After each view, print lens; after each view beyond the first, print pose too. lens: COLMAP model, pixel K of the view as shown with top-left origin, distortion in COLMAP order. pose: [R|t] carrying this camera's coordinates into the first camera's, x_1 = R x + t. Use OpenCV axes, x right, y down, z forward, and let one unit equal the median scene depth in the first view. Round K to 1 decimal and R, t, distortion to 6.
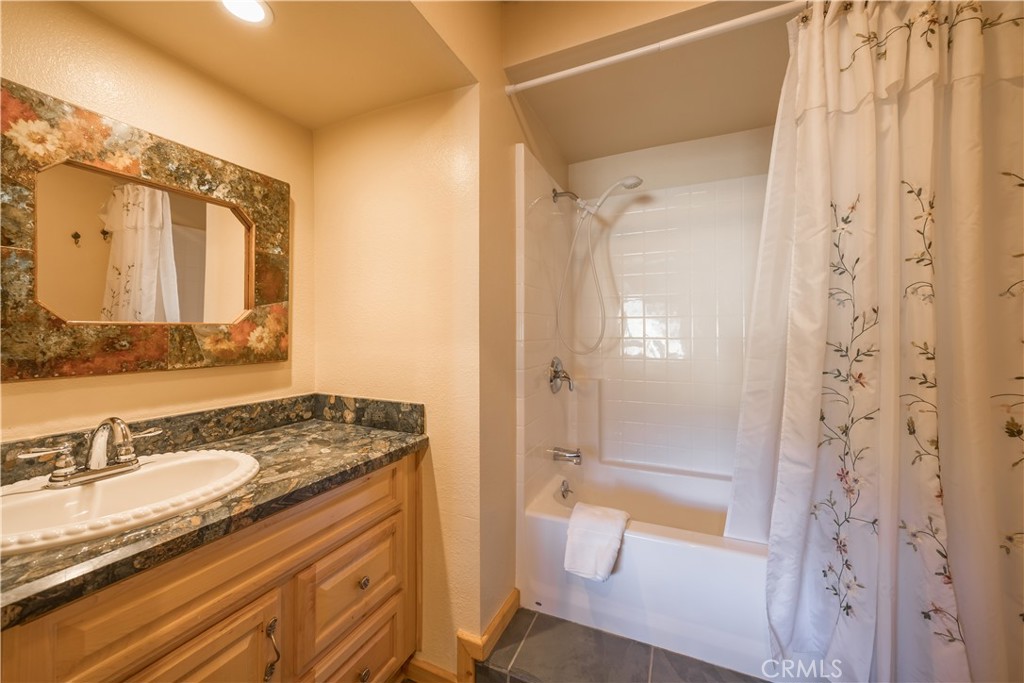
lens RADIAL K [[385.1, 0, 510.4], [0, 385.1, 331.8], [0, 0, 1]] dist [-0.000826, -0.000122]
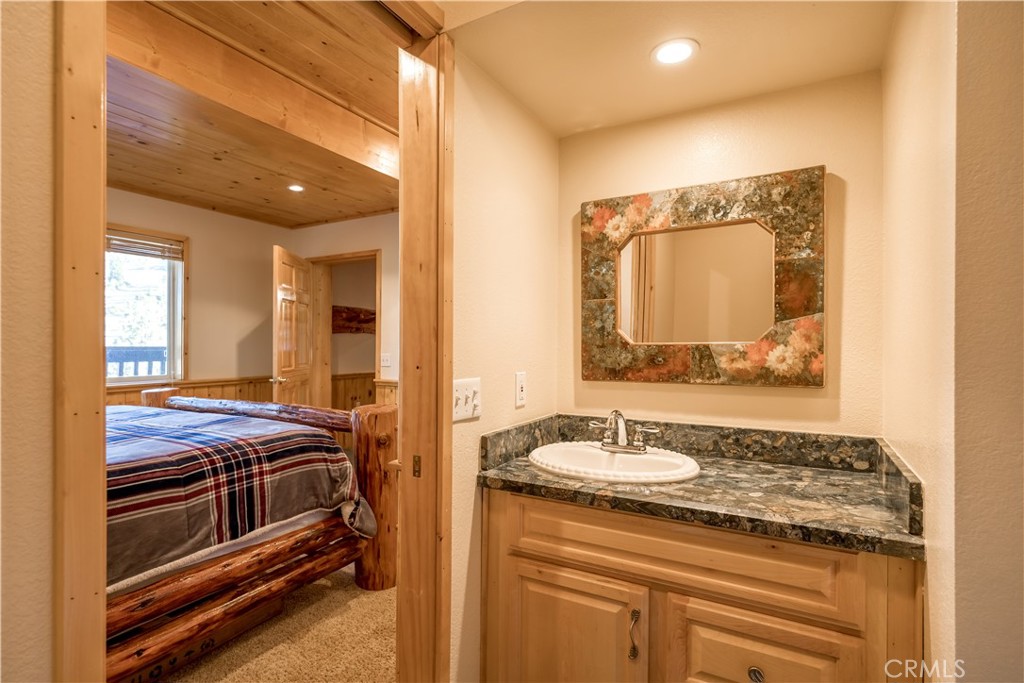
lens RADIAL K [[507.9, 0, 512.0], [0, 507.9, 341.5], [0, 0, 1]] dist [0.001227, 0.000063]
pose [[-0.076380, -0.012461, -0.997001, 0.627984], [-0.000511, 0.999922, -0.012459, -0.007745], [0.997079, -0.000442, -0.076381, 0.530210]]
